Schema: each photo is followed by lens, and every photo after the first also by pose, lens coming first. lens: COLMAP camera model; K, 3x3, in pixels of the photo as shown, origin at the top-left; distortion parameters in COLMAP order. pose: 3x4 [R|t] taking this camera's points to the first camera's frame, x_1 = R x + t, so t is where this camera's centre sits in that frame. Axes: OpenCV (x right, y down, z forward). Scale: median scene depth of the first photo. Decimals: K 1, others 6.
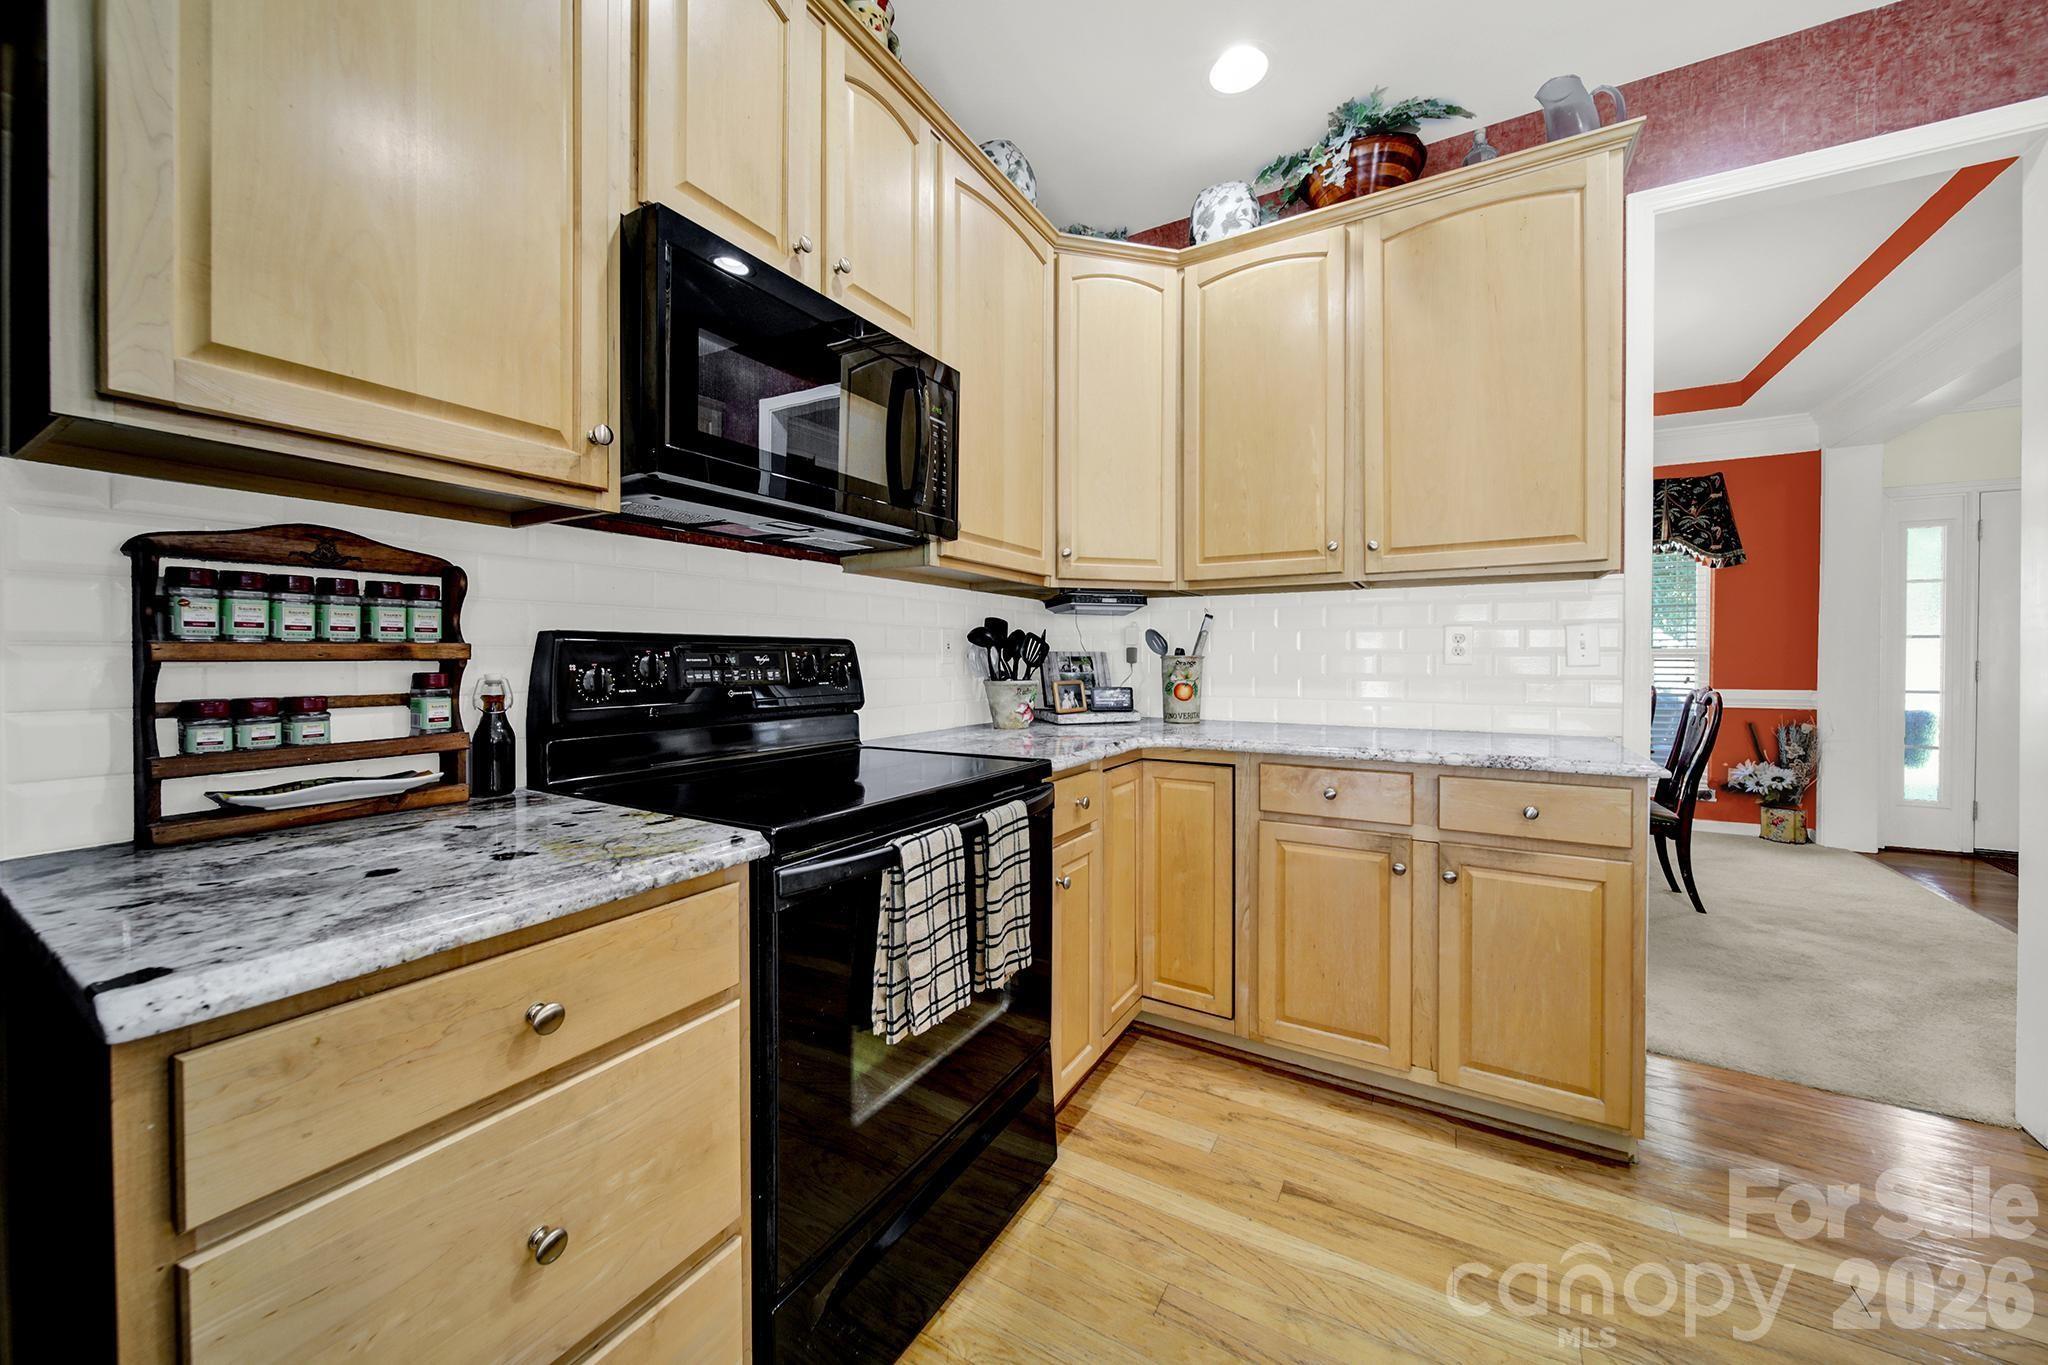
lens RADIAL K [[738.6, 0, 1031.2], [0, 738.6, 666.3], [0, 0, 1]] dist [-0.007961, -0.000397]
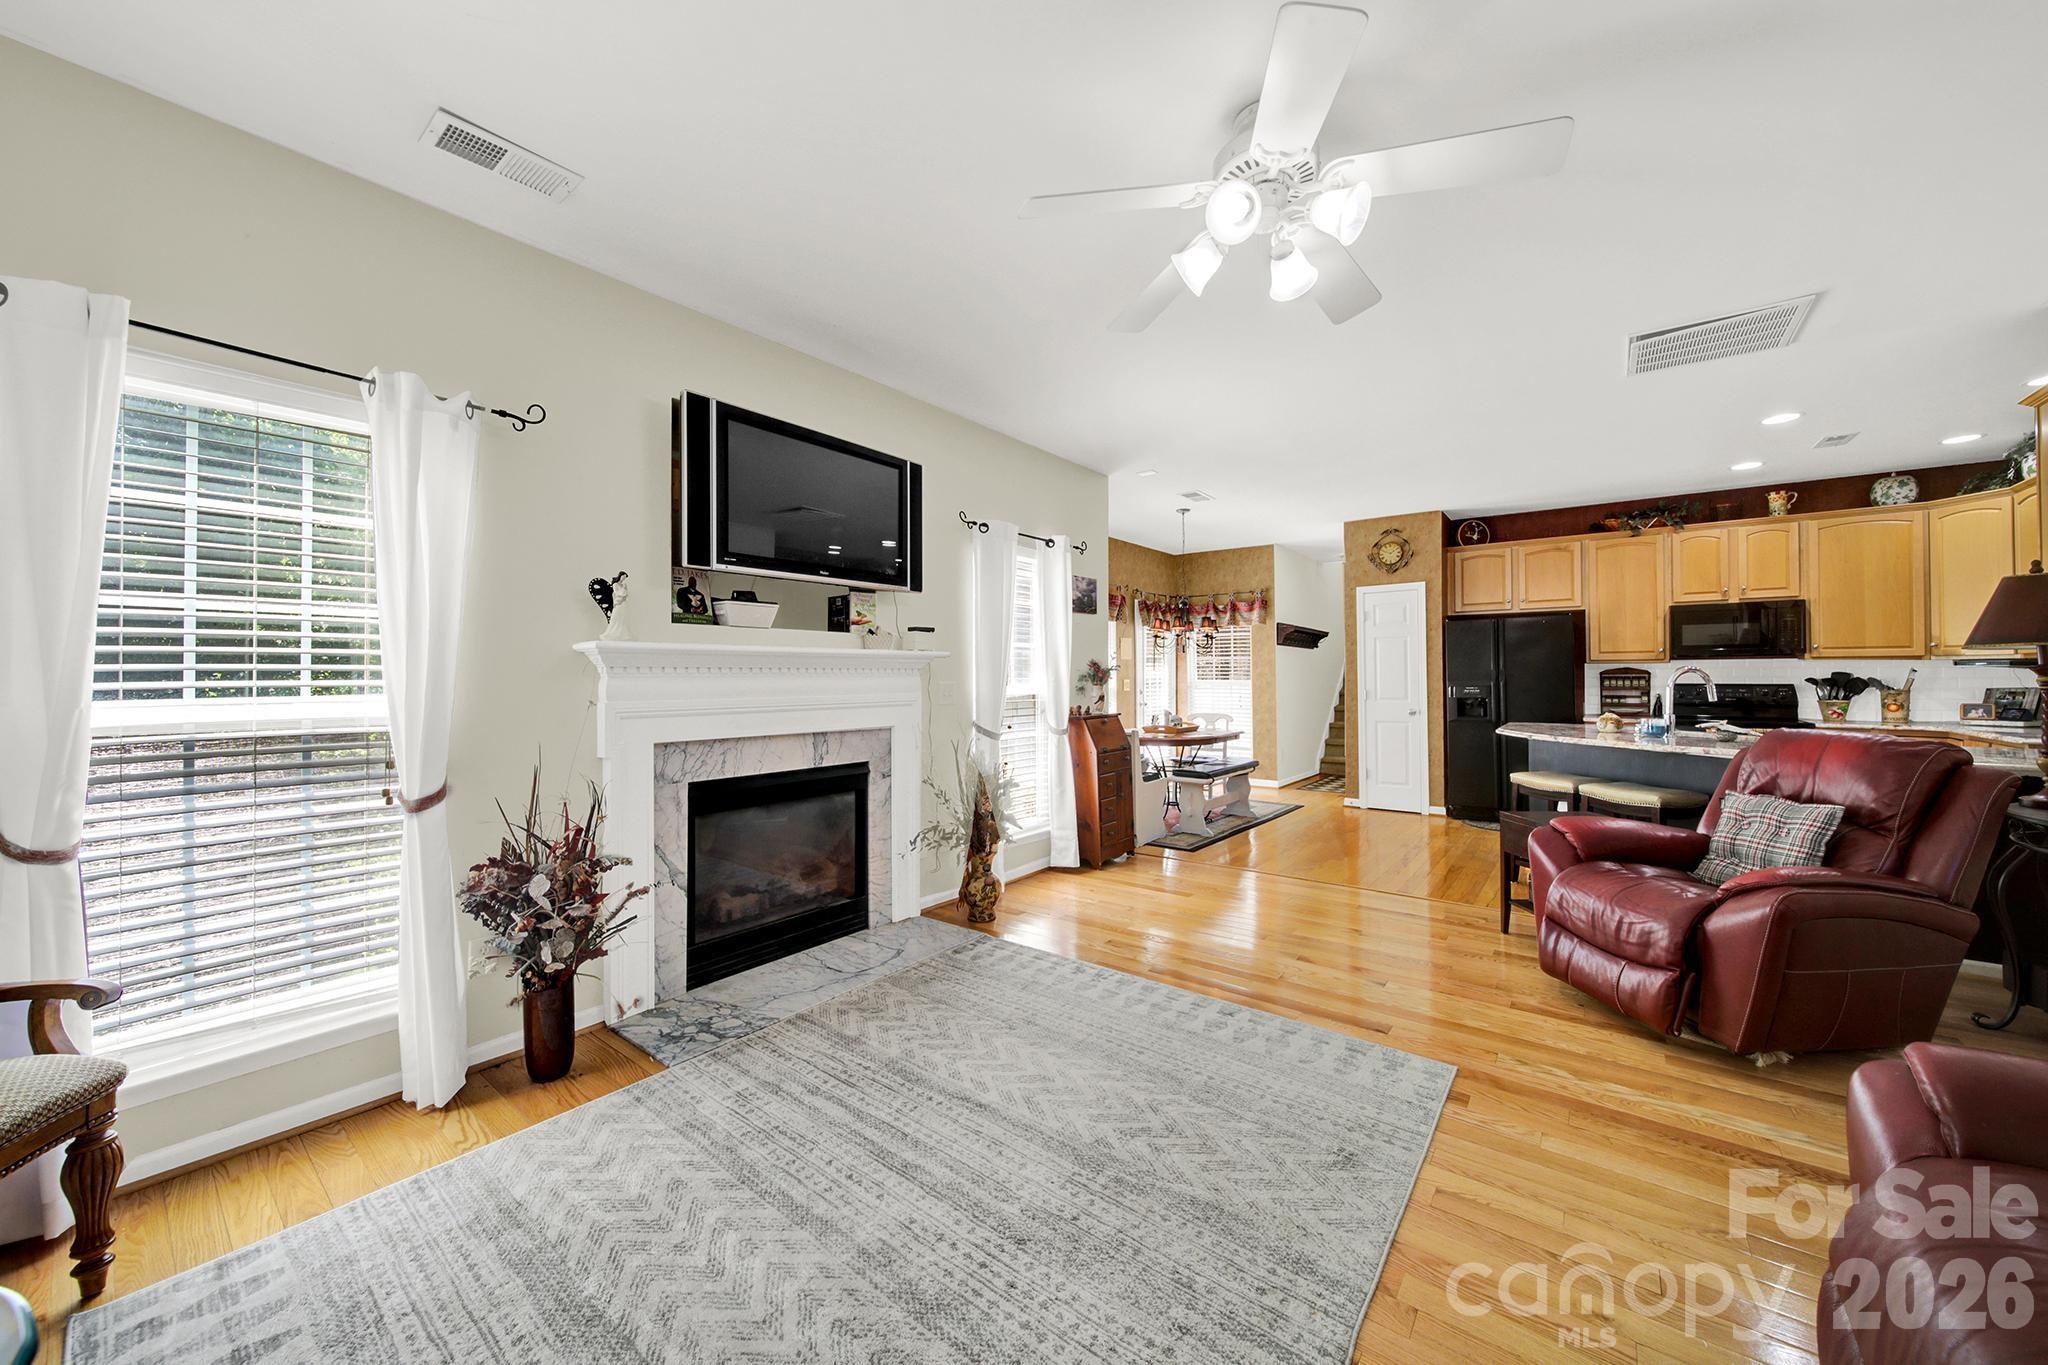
lens RADIAL K [[738.6, 0, 1024.4], [0, 738.6, 670.6], [0, 0, 1]] dist [-0.007961, -0.000397]
pose [[-0.144819, -0.005908, -0.989440, 4.666388], [-0.007049, 0.999963, -0.004939, -0.082157], [0.989433, 0.006260, -0.144856, -2.467405]]
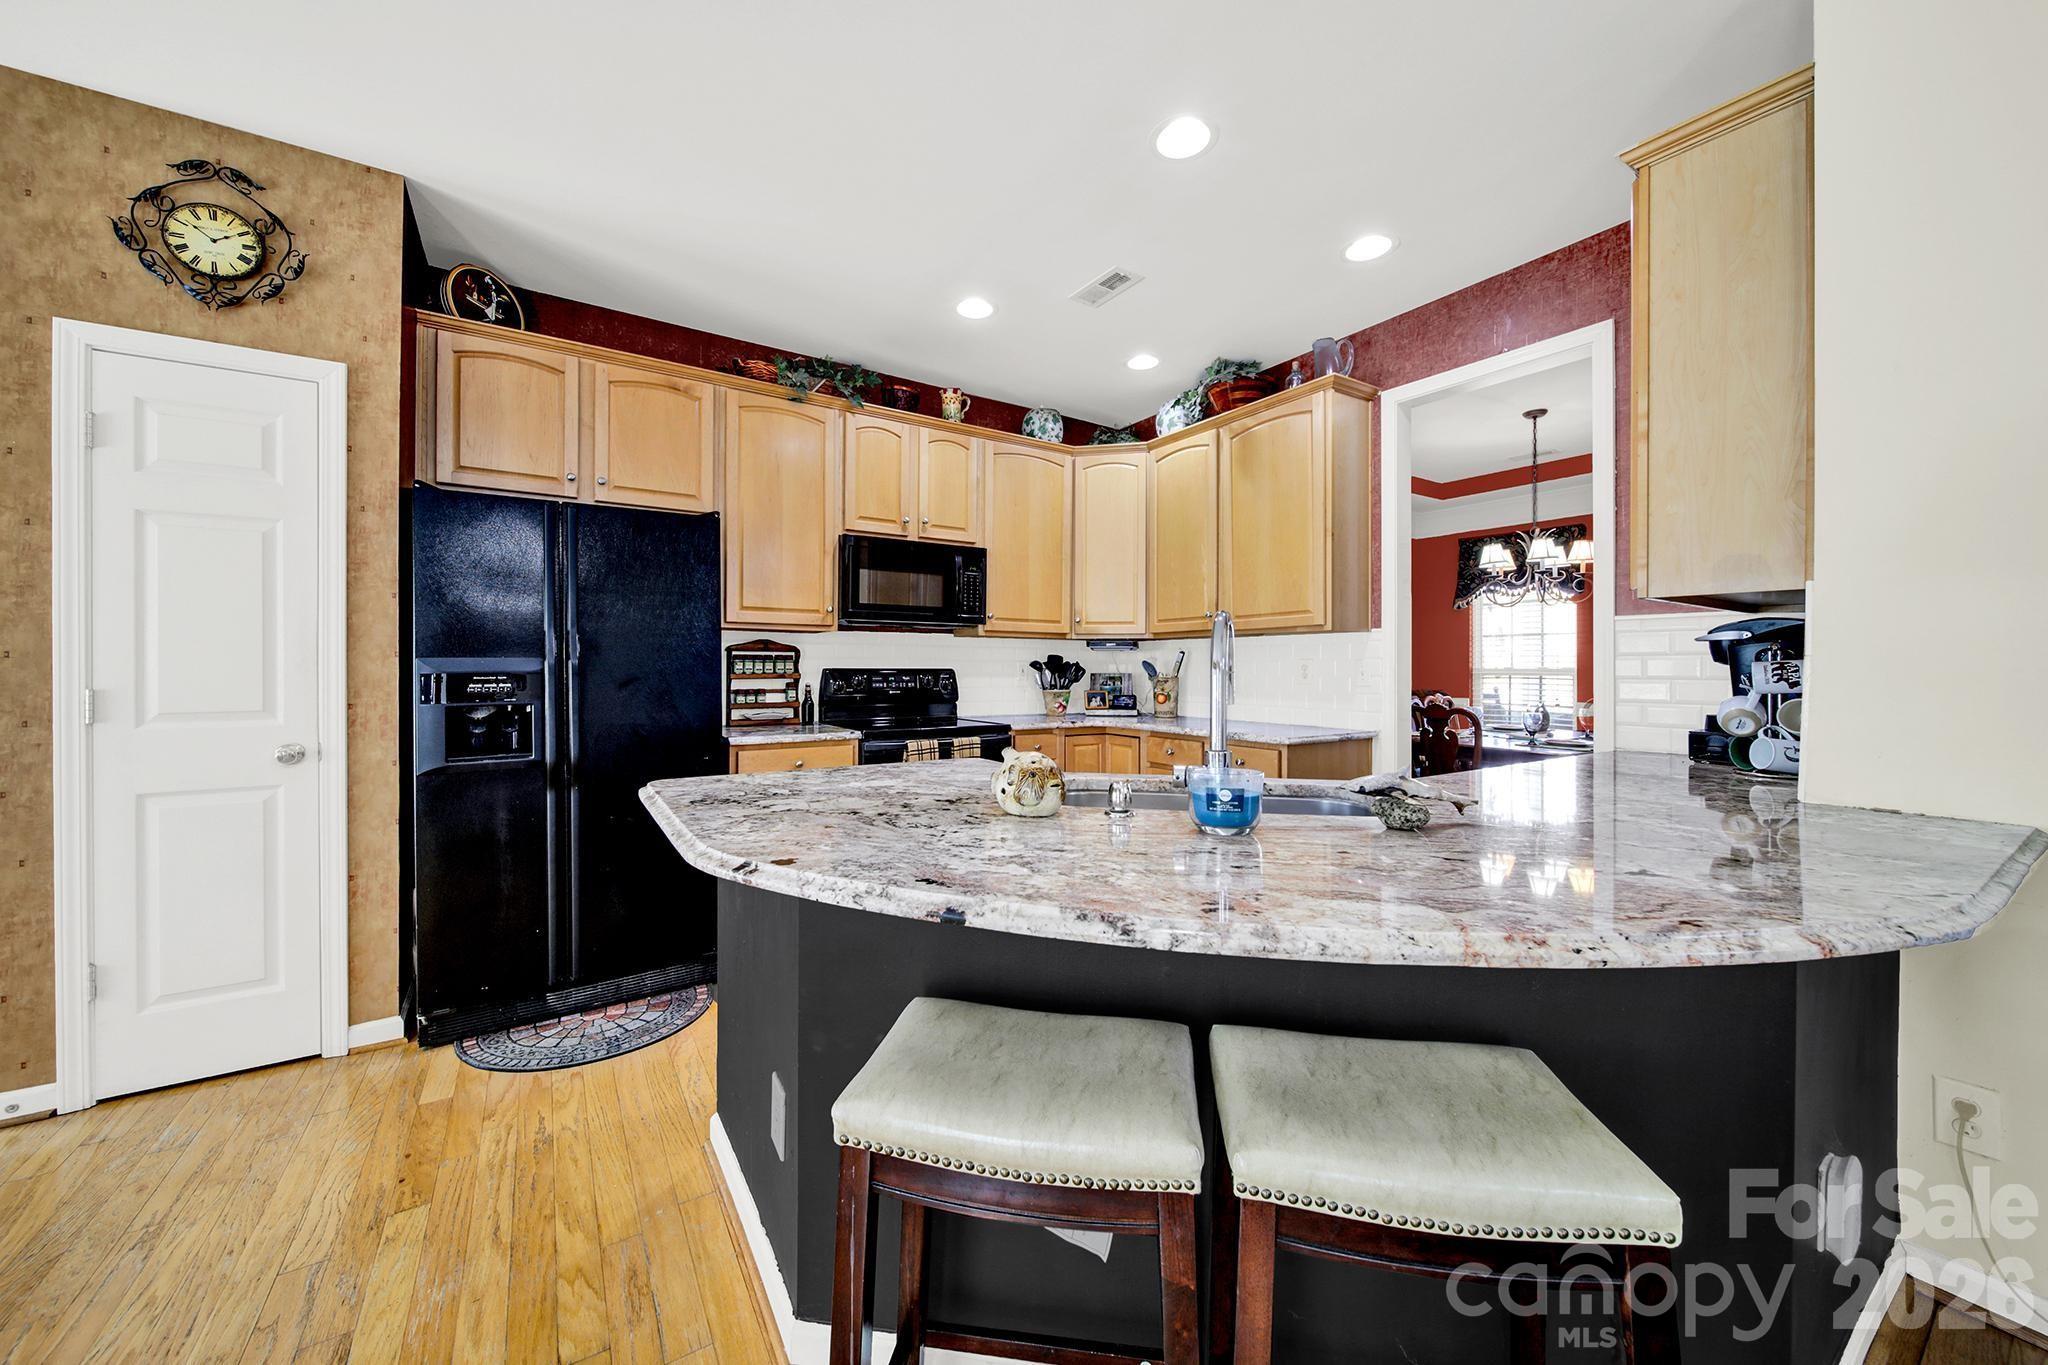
lens RADIAL K [[738.6, 0, 1020.1], [0, 738.6, 667.4], [0, 0, 1]] dist [-0.007961, -0.000397]
pose [[0.893292, 0.004140, -0.449458, 1.329770], [-0.009991, 0.999893, -0.010647, -0.029200], [0.449366, 0.014001, 0.893238, -1.246021]]
